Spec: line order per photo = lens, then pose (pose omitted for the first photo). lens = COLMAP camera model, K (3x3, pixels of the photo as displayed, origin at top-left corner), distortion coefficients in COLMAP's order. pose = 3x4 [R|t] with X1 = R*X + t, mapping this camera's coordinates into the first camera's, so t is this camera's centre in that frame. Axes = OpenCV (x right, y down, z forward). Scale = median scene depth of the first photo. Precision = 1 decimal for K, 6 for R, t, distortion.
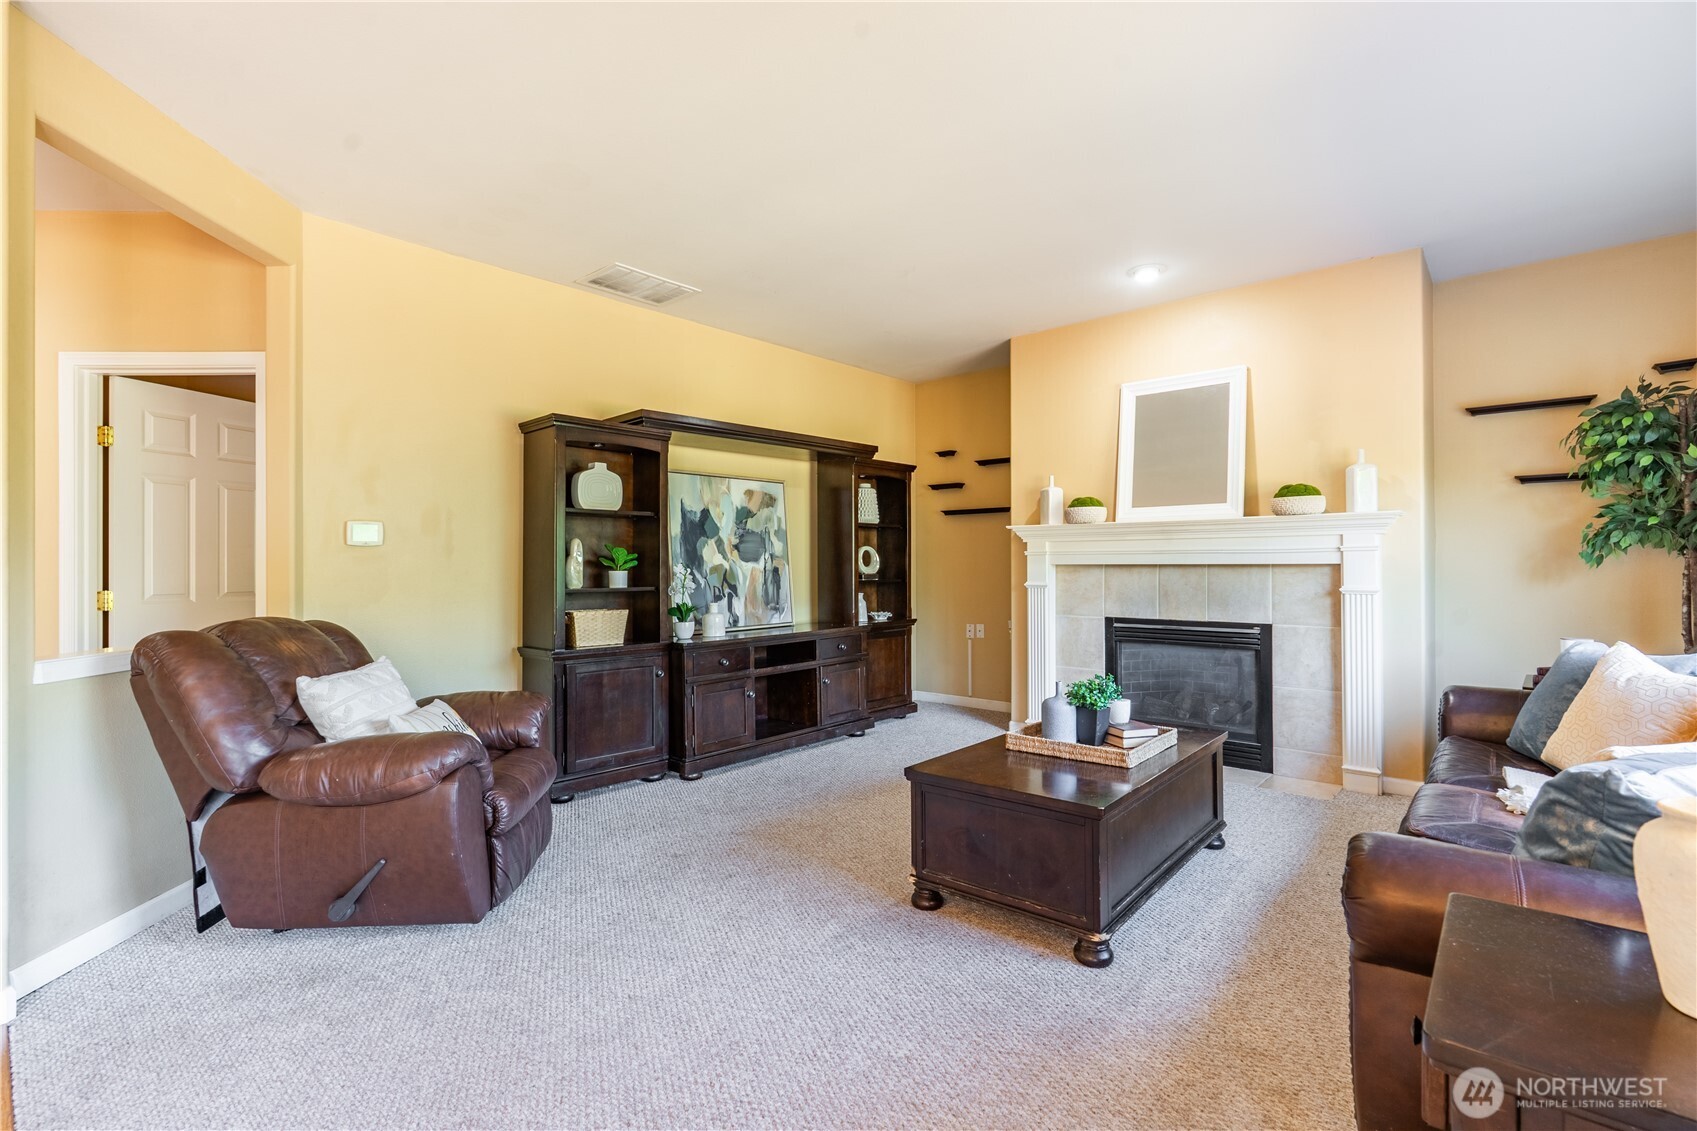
lens RADIAL K [[770.0, 0, 848.5], [0, 770.0, 559.7], [0, 0, 1]] dist [-0.012265, 0.004596]
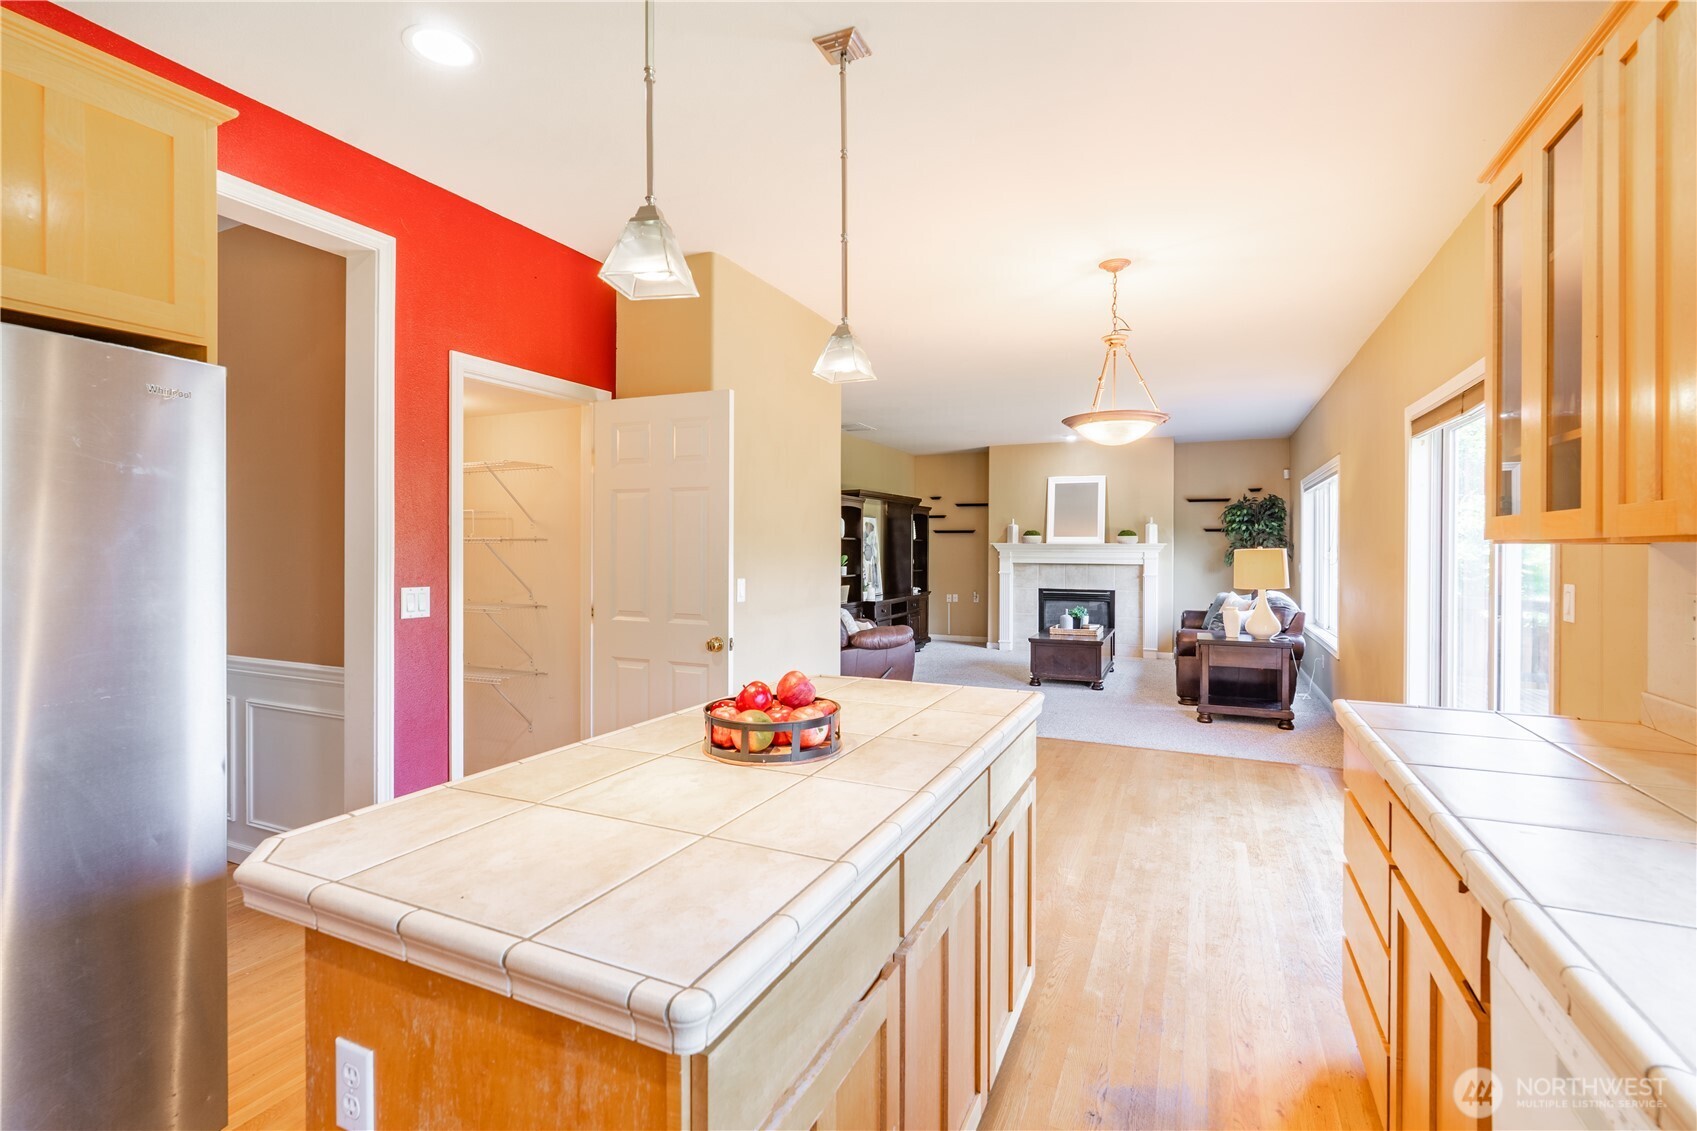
lens RADIAL K [[788.0, 0, 848.7], [0, 788.0, 530.5], [0, 0, 1]] dist [-0.001266, 0.000042]
pose [[0.955807, 0.017262, 0.293489, -0.812143], [-0.011841, 0.999725, -0.020237, -0.033771], [-0.293758, 0.015867, 0.955748, -0.915302]]
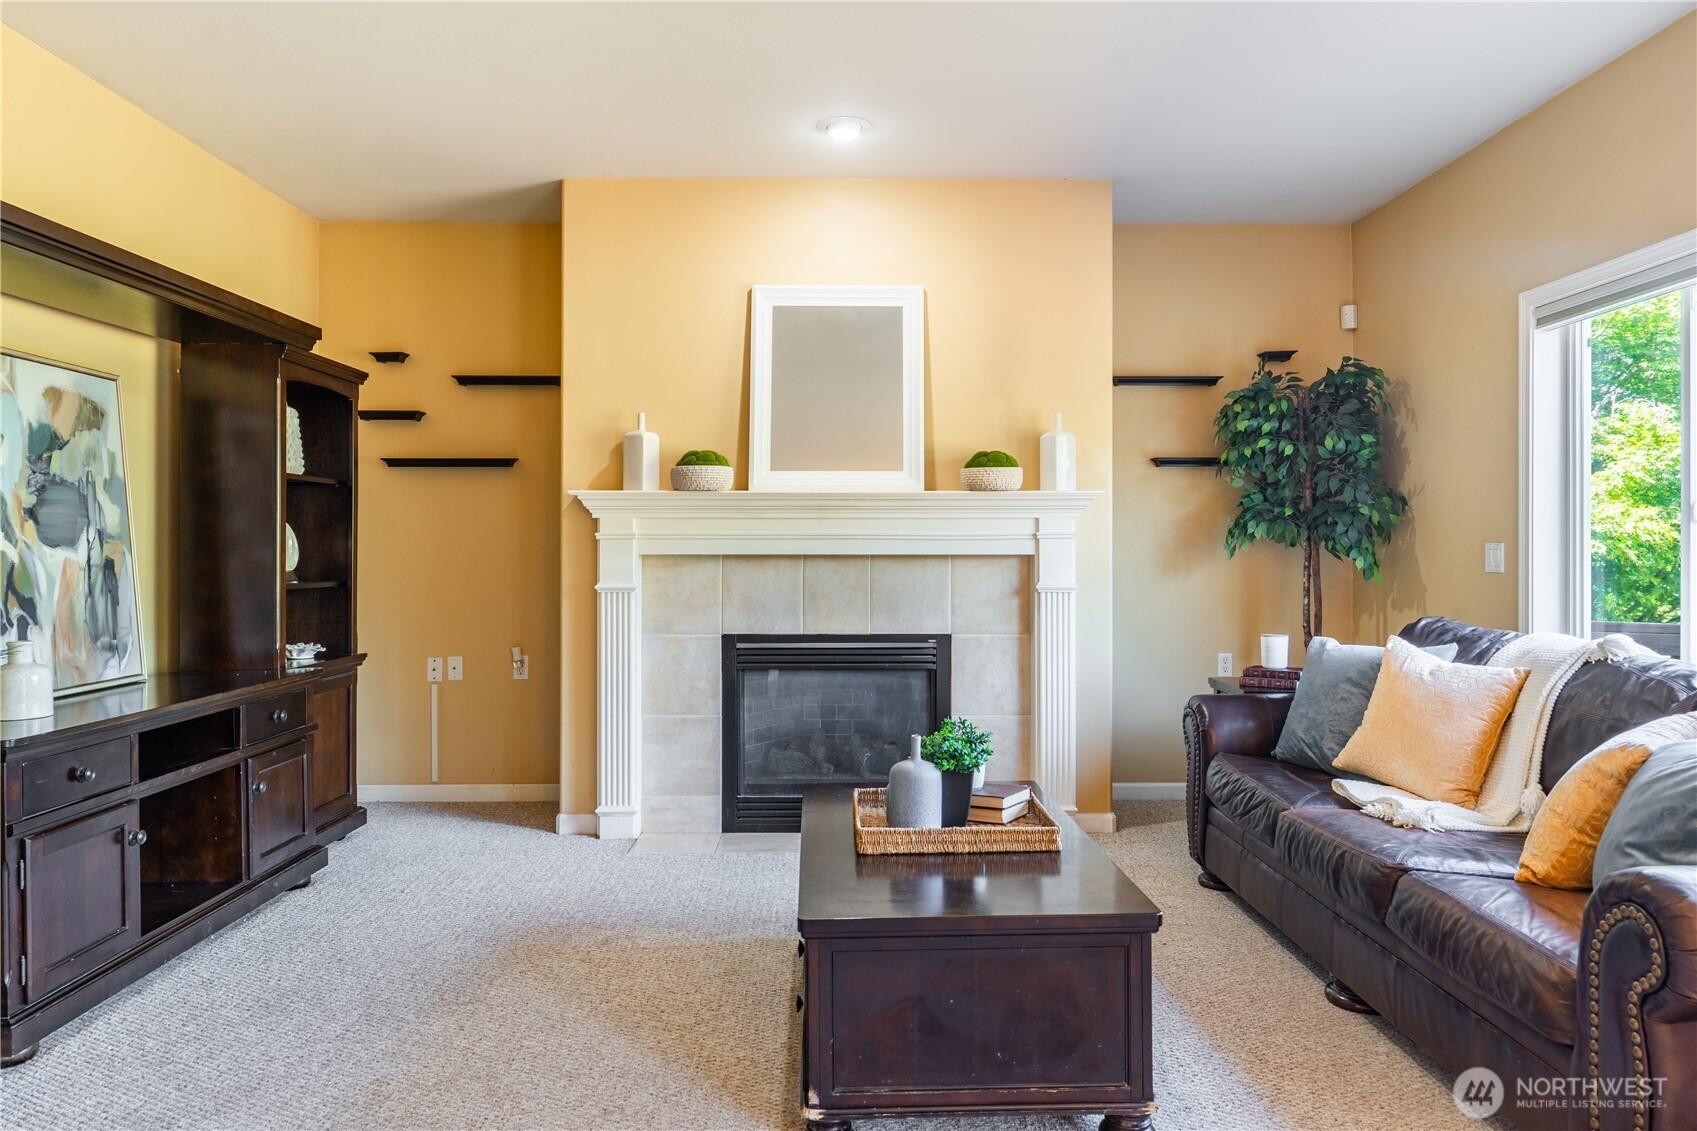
lens RADIAL K [[1161.3, 0, 848.8], [0, 1161.3, 544.5], [0, 0, 1]] dist [-0.000067, -0.000031]
pose [[0.741552, 0.008524, 0.670841, -0.263993], [-0.006646, 0.999964, -0.005359, 0.002197], [-0.670862, -0.000485, 0.741582, 0.197962]]
